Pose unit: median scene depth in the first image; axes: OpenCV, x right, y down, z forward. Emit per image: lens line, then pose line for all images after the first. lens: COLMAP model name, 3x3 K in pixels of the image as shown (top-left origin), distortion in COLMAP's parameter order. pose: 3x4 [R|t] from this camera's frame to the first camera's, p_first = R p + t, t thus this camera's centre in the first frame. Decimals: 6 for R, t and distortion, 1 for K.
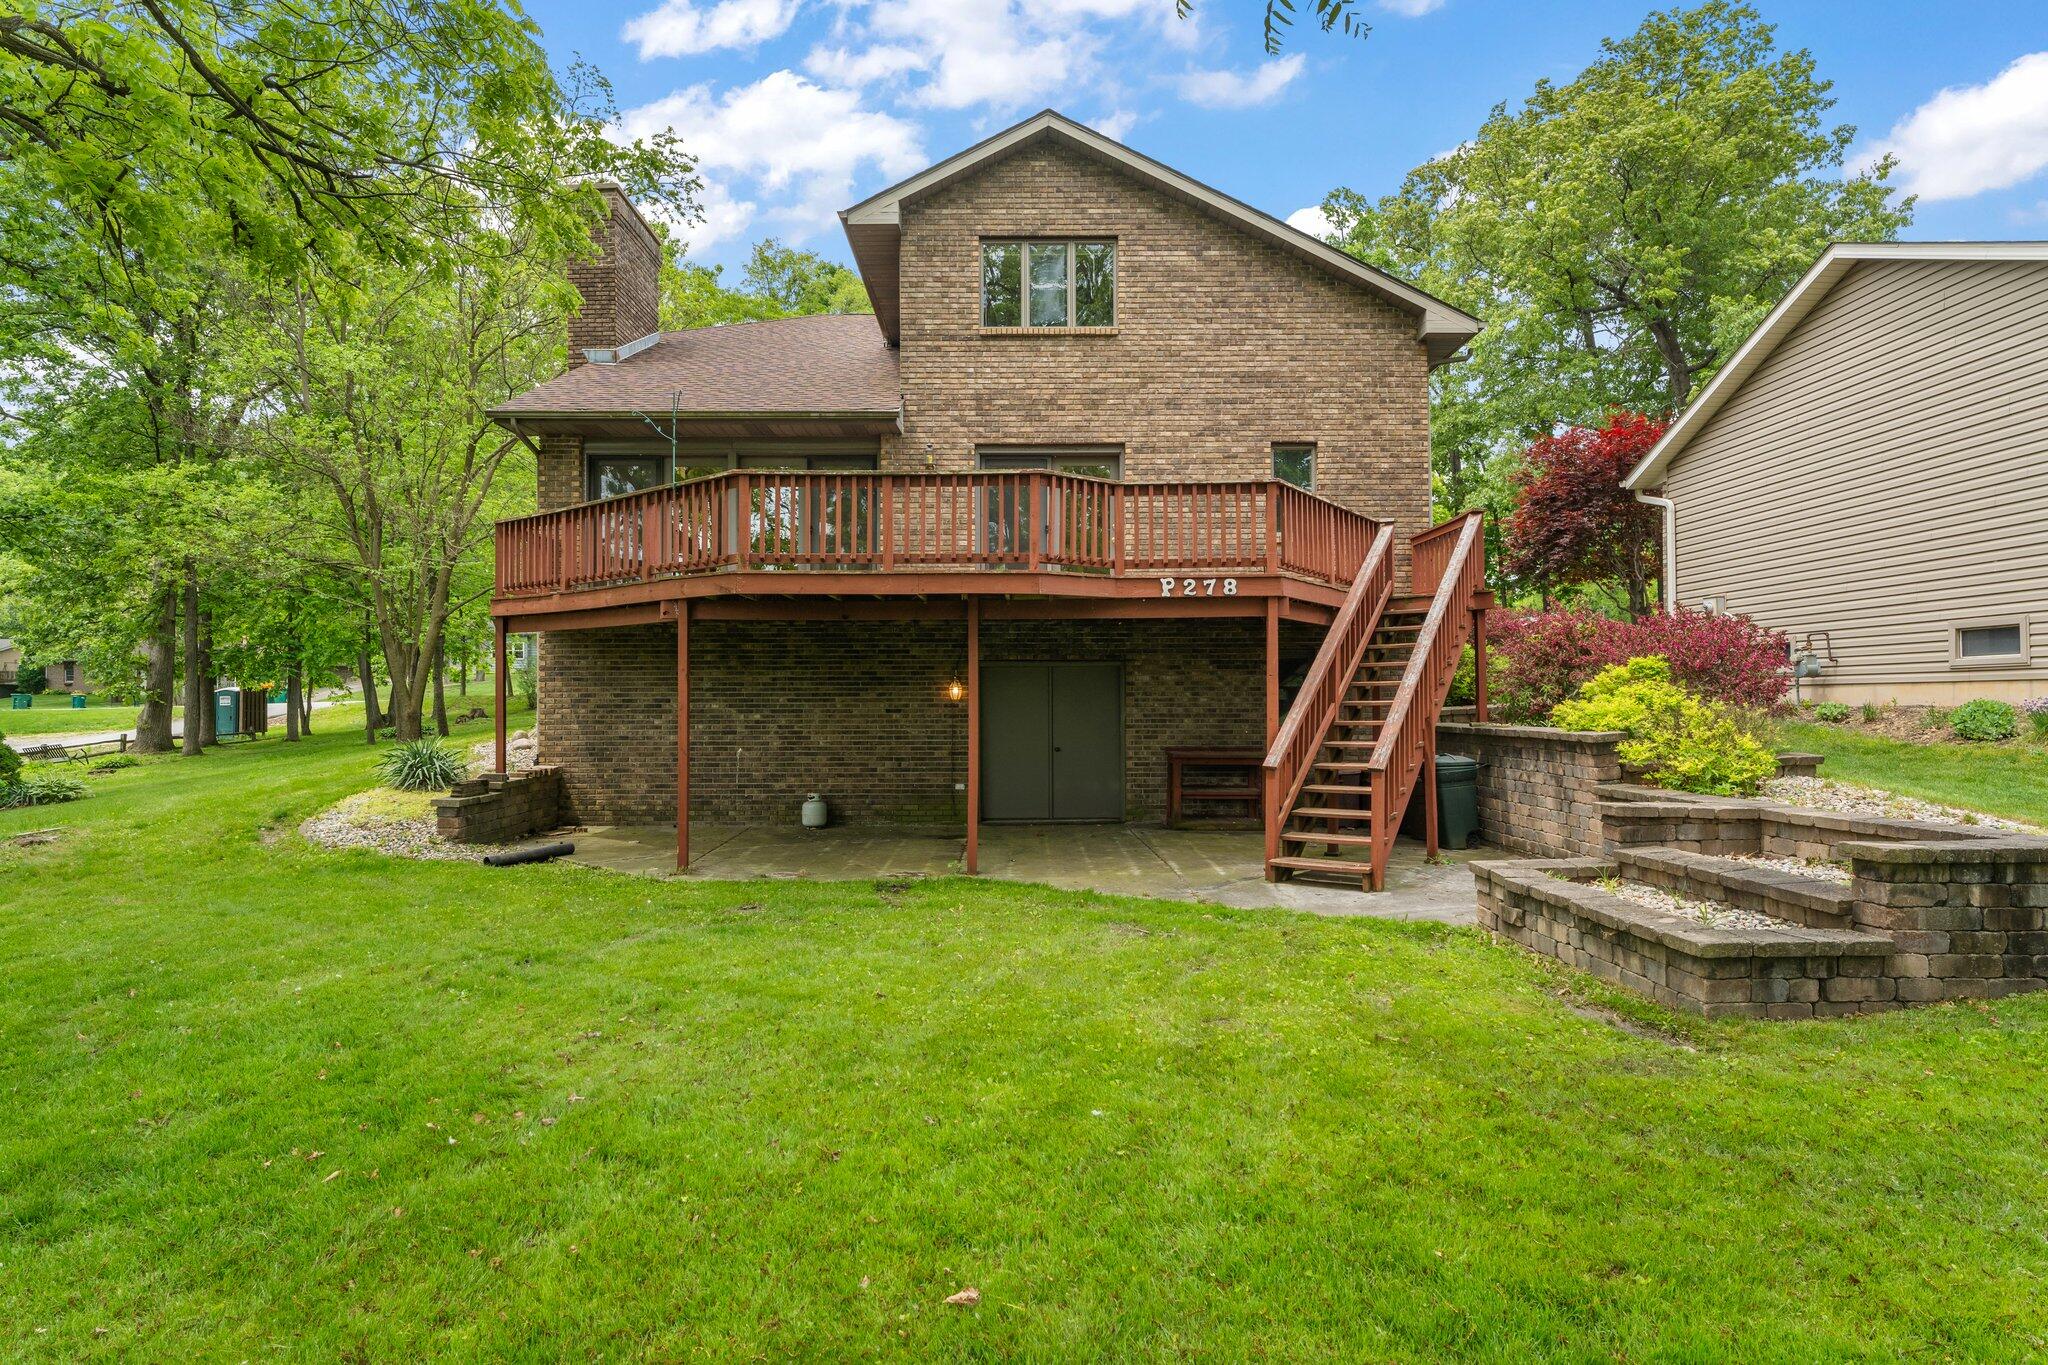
lens RADIAL K [[1075.4, 0, 1020.9], [0, 1075.4, 683.6], [0, 0, 1]] dist [0.004489, 0.000667]
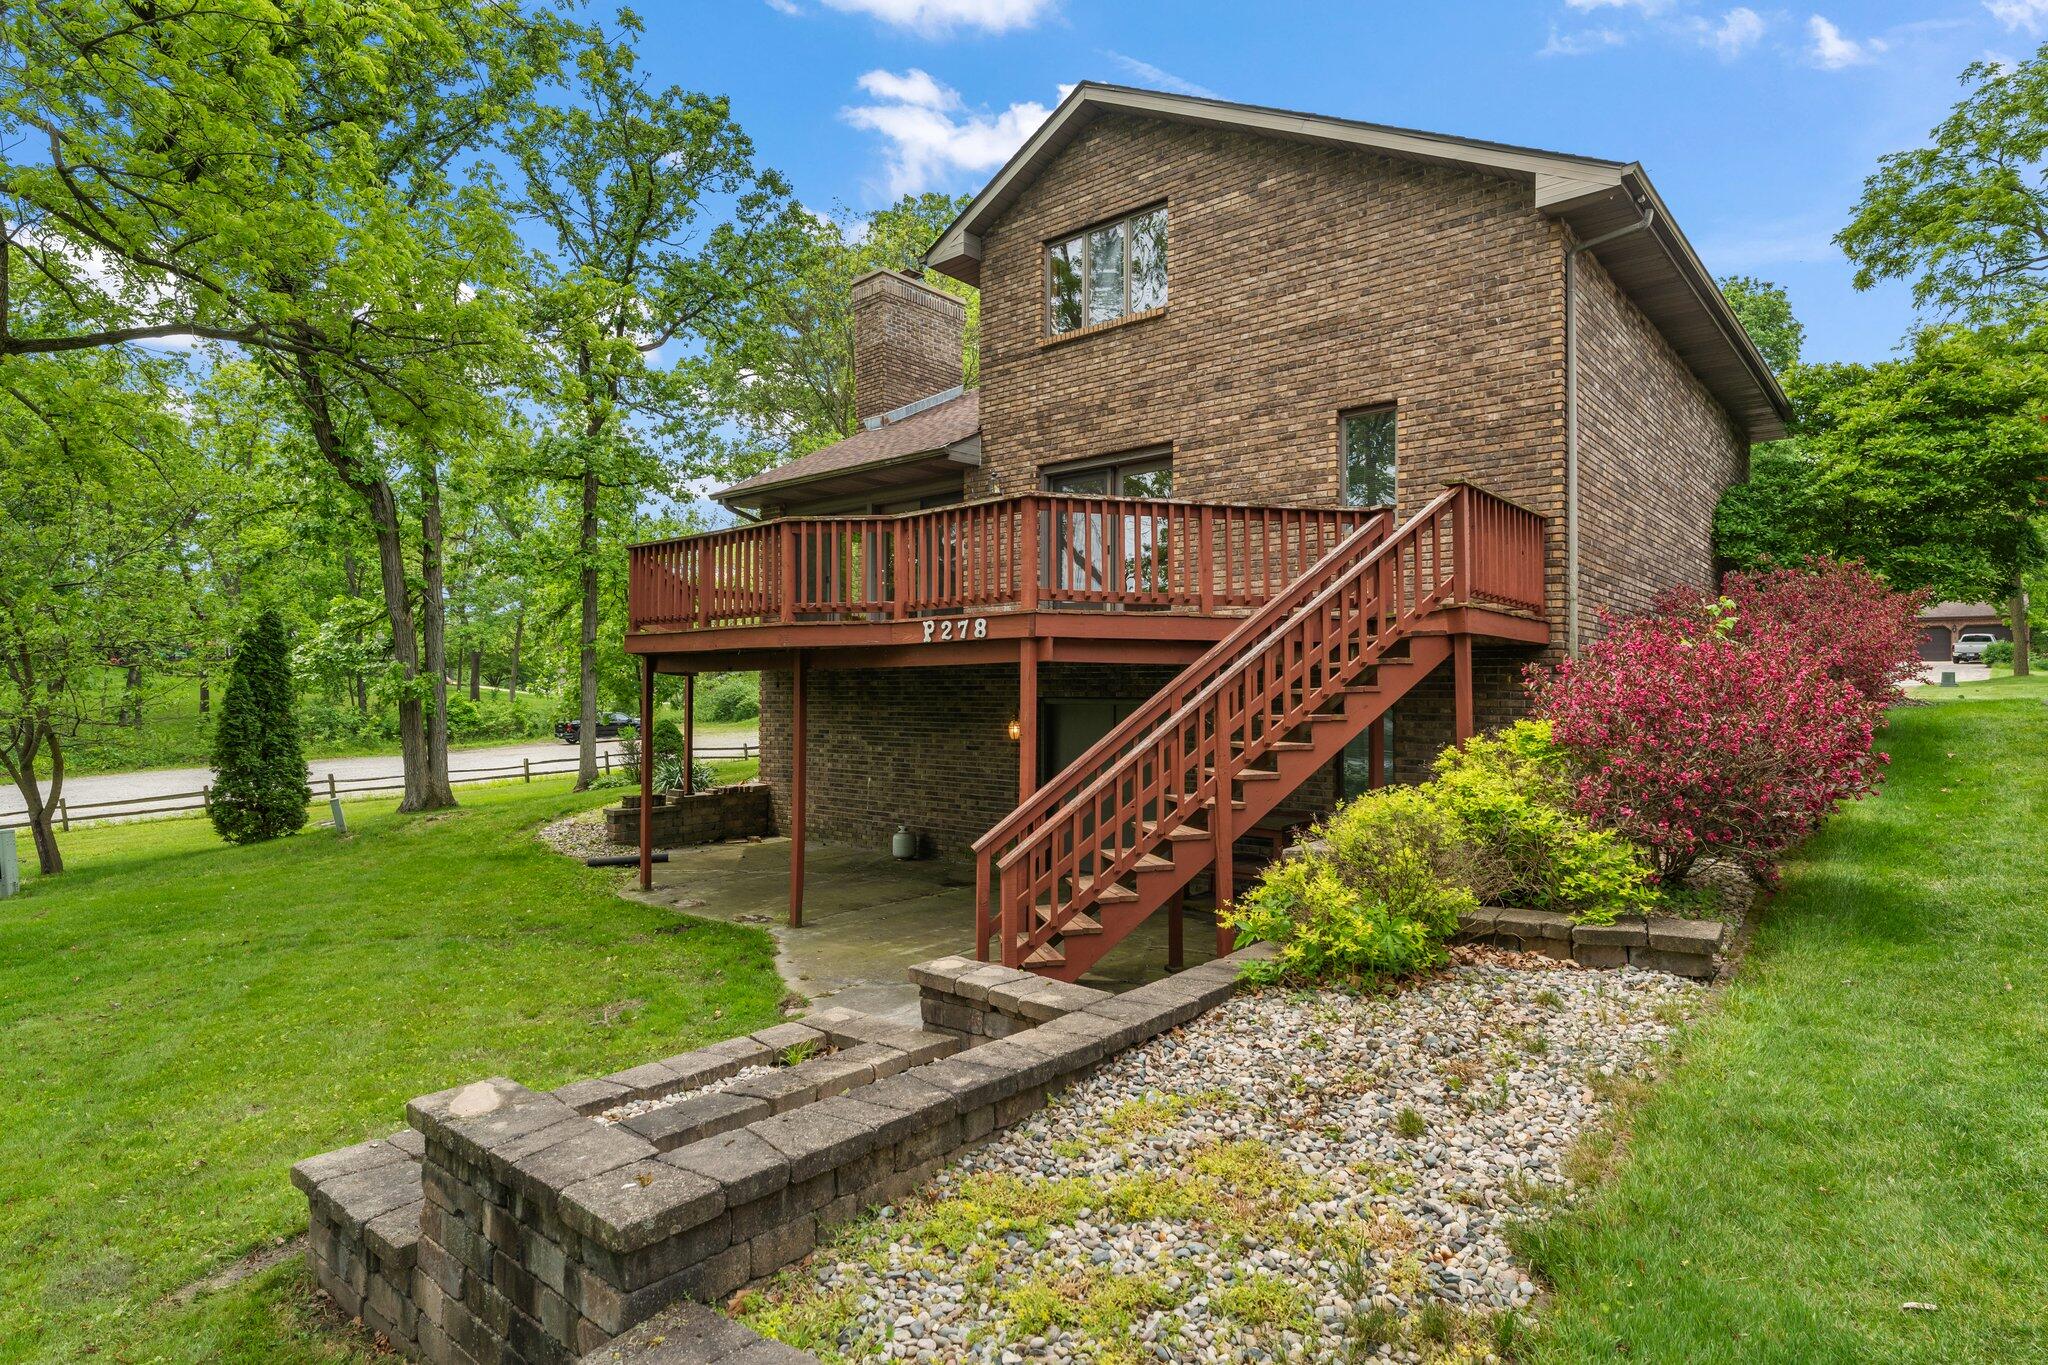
lens RADIAL K [[1075.4, 0, 1025.7], [0, 1075.4, 685.0], [0, 0, 1]] dist [0.004489, 0.000667]
pose [[0.756130, -0.001737, -0.654419, 0.561127], [0.004806, 0.999984, 0.002898, -0.035062], [0.654404, -0.005336, 0.756126, 0.285753]]
